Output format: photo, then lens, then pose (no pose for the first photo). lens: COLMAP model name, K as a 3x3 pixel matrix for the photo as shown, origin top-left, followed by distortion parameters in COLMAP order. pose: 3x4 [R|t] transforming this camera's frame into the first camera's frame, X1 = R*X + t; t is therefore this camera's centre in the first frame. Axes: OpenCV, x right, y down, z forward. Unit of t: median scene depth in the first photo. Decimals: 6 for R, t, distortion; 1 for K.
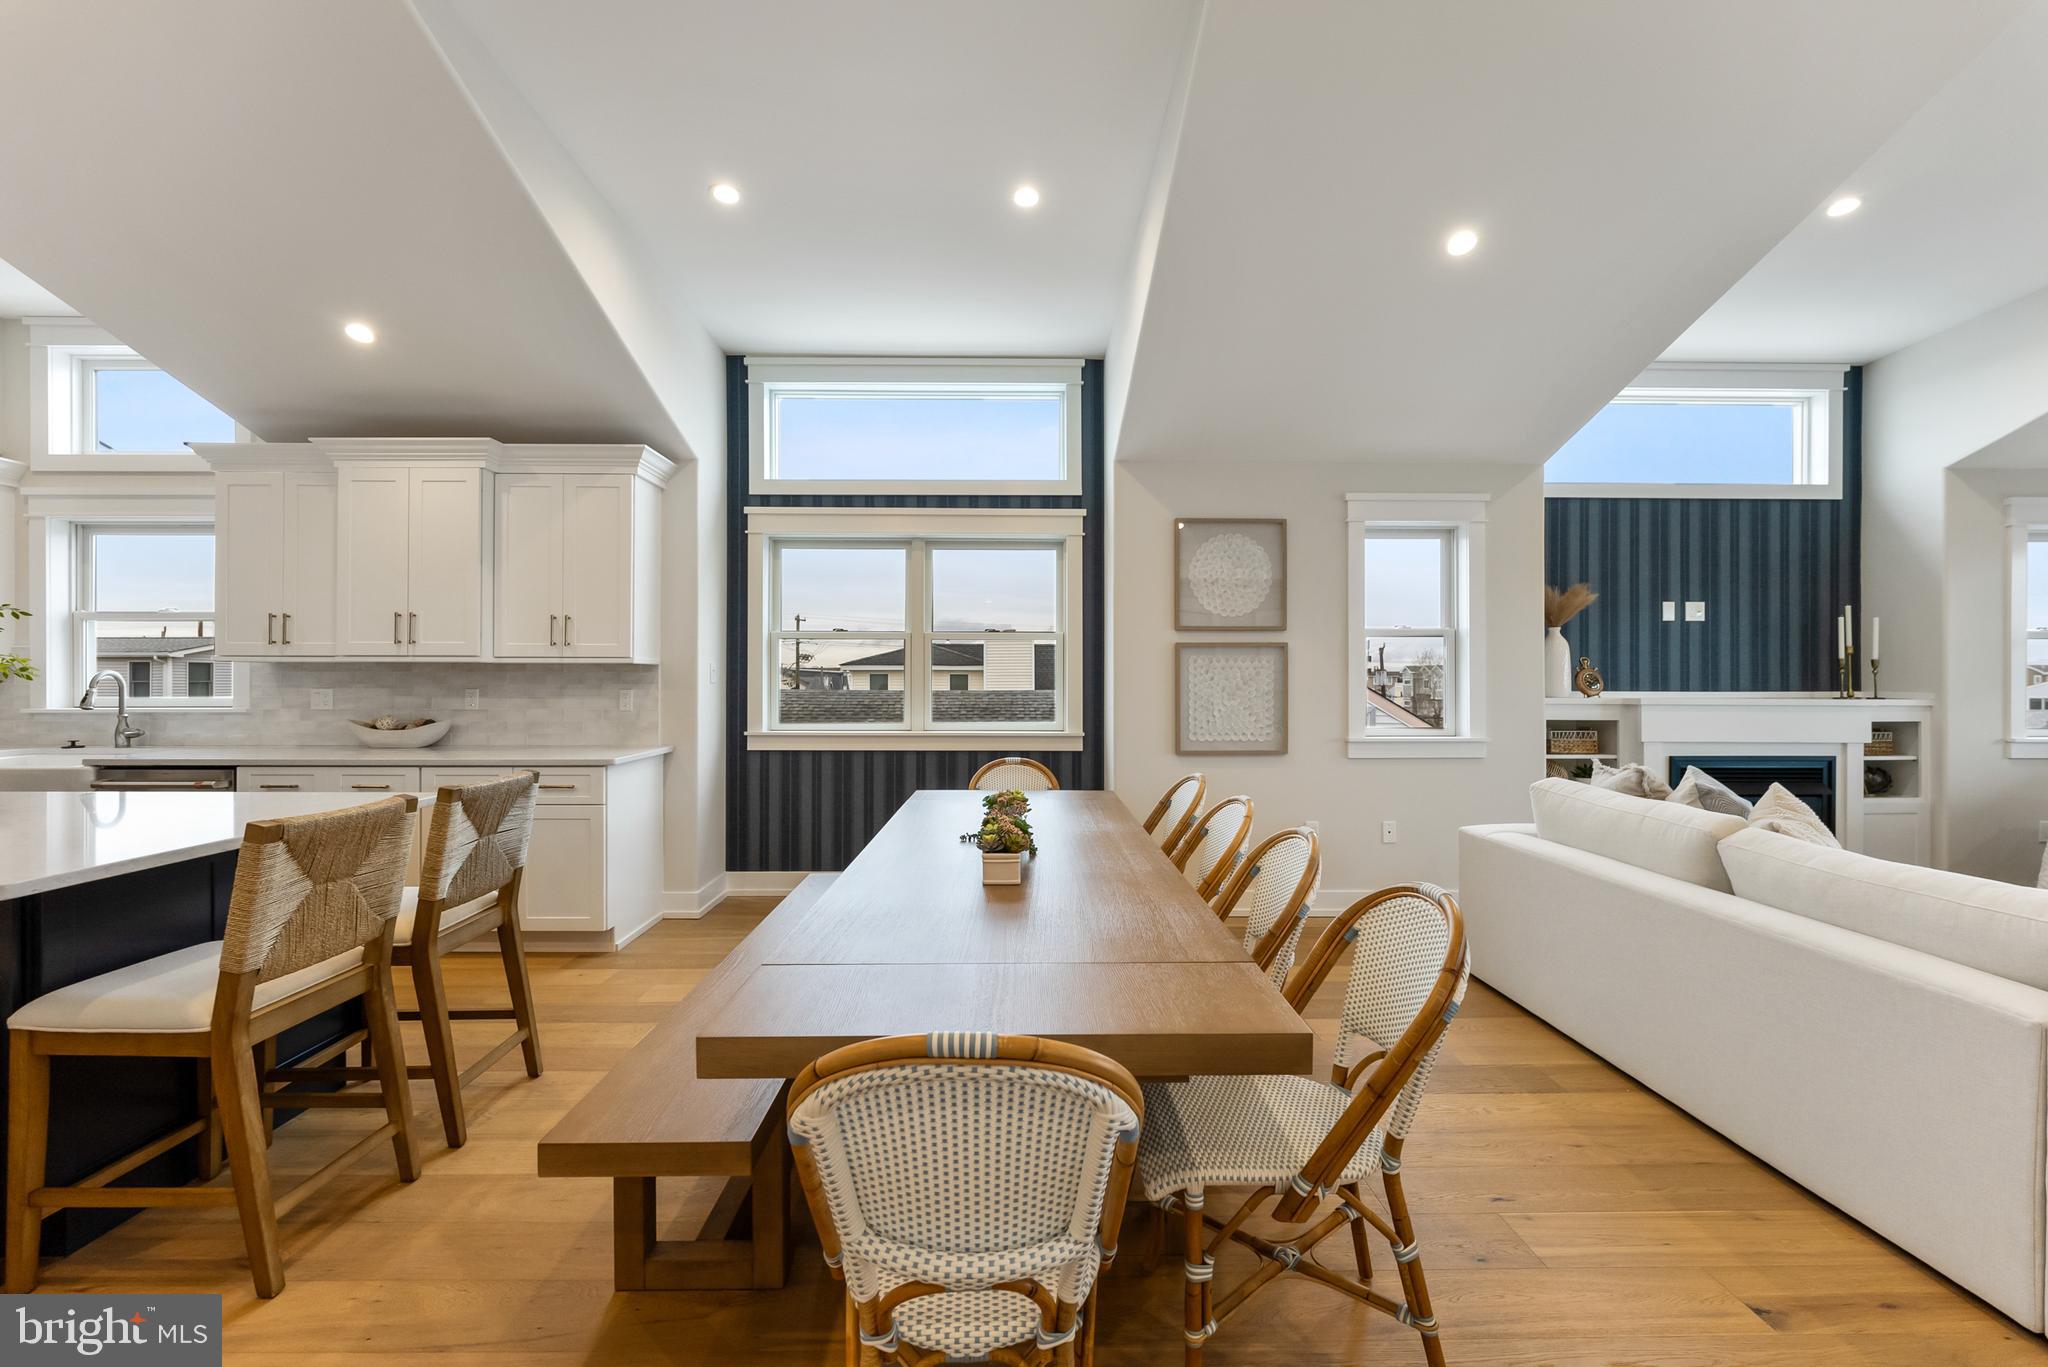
lens RADIAL K [[817.9, 0, 1033.7], [0, 817.9, 678.1], [0, 0, 1]] dist [-0.003009, -0.000251]
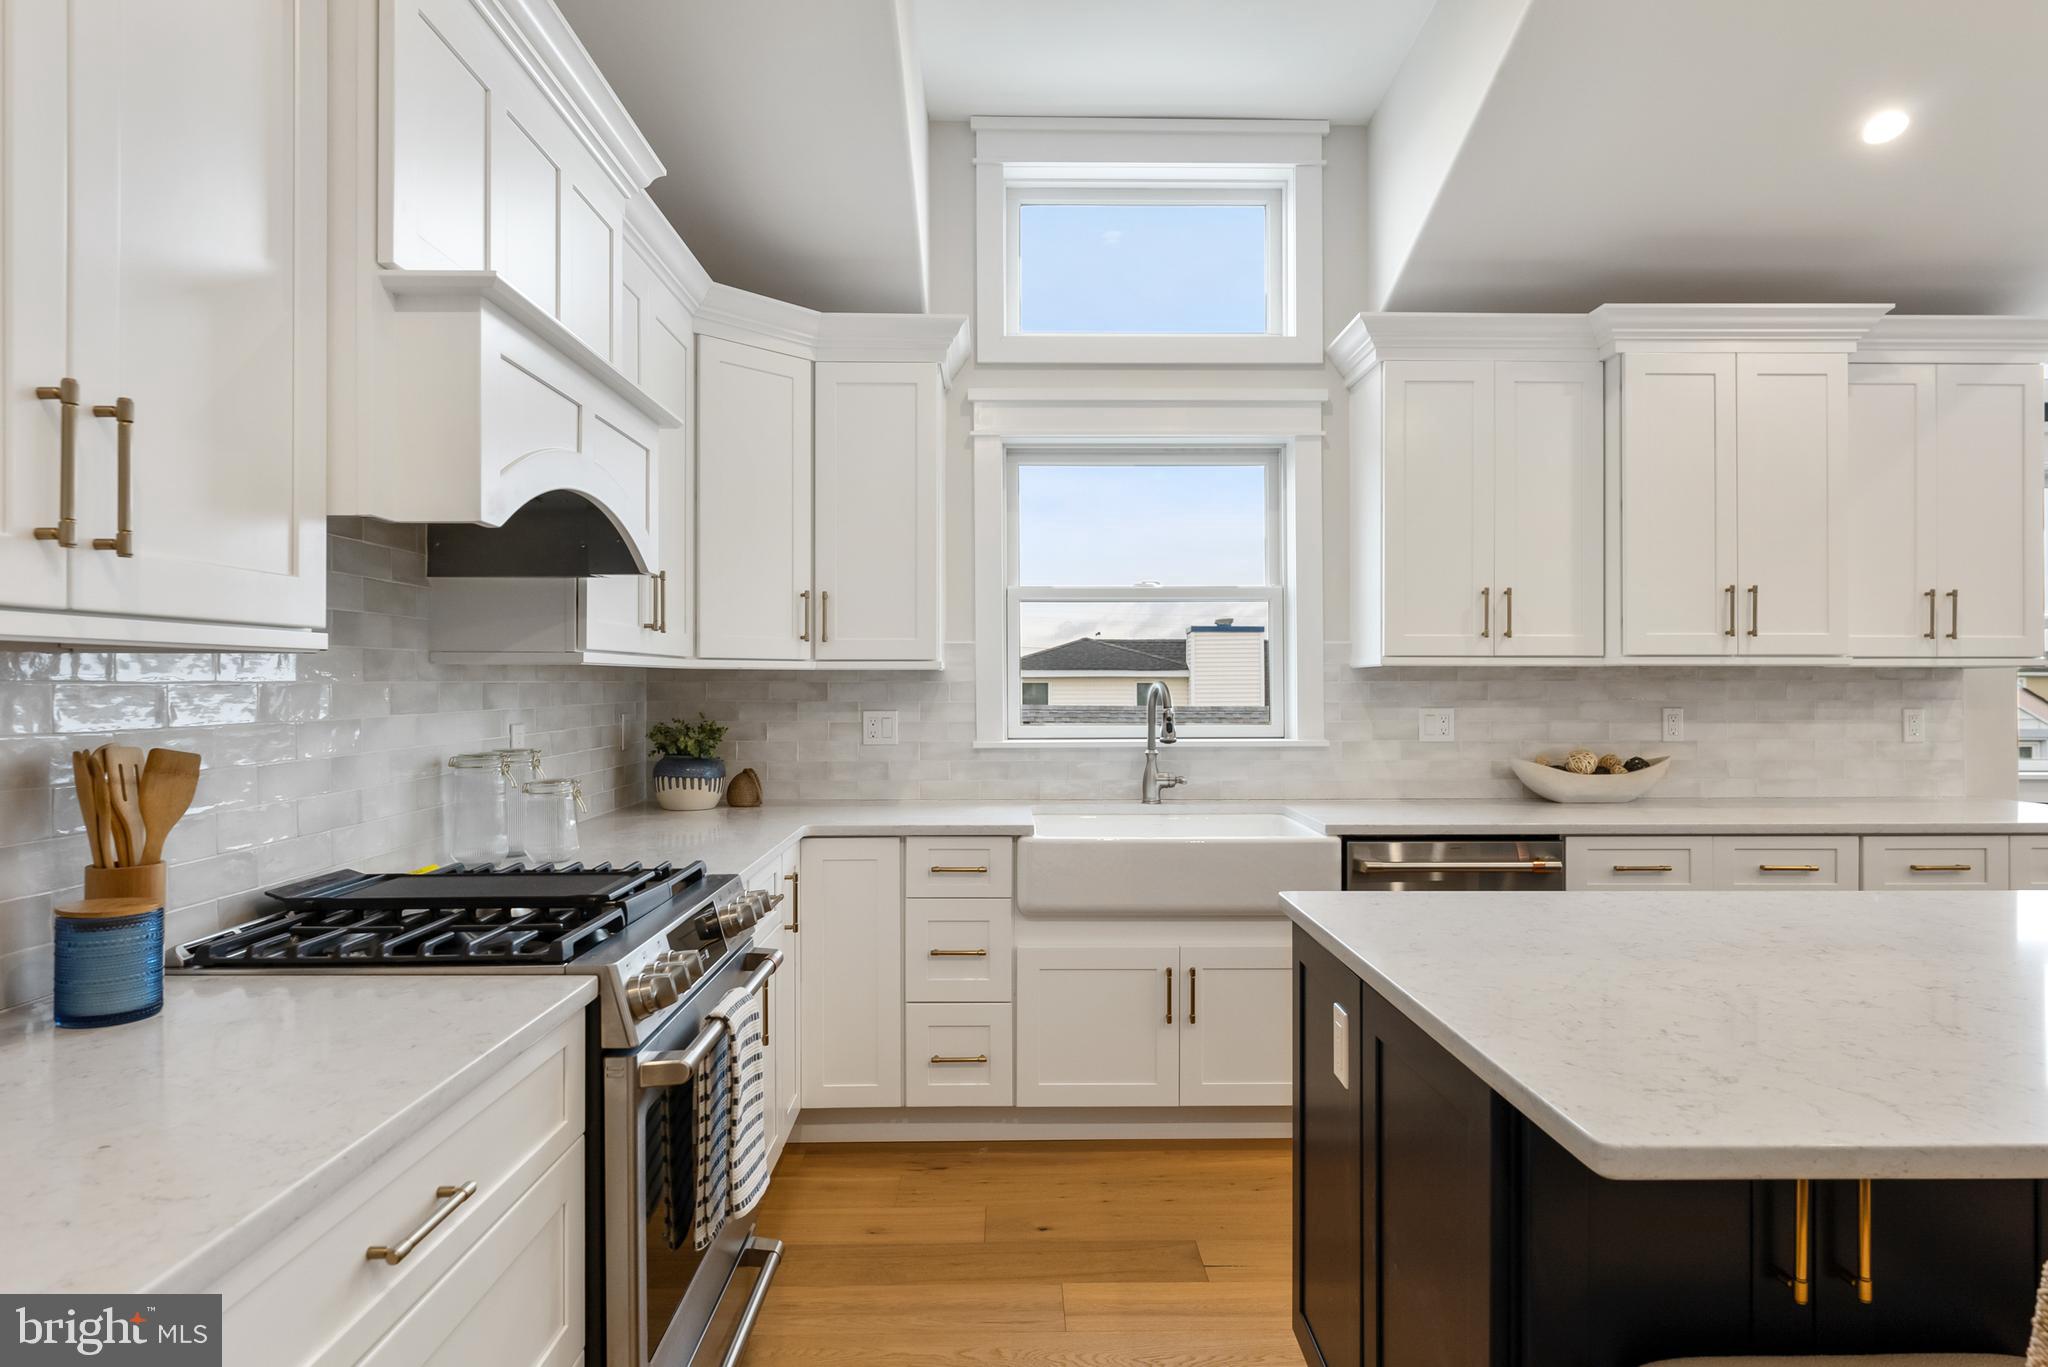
lens RADIAL K [[1157.8, 0, 1026.3], [0, 1157.8, 679.4], [0, 0, 1]] dist [-0.001507, 0.000267]
pose [[0.999993, -0.002441, 0.002805, -1.190179], [0.002462, 0.999969, -0.007506, -0.003383], [-0.002786, 0.007513, 0.999968, 0.110478]]
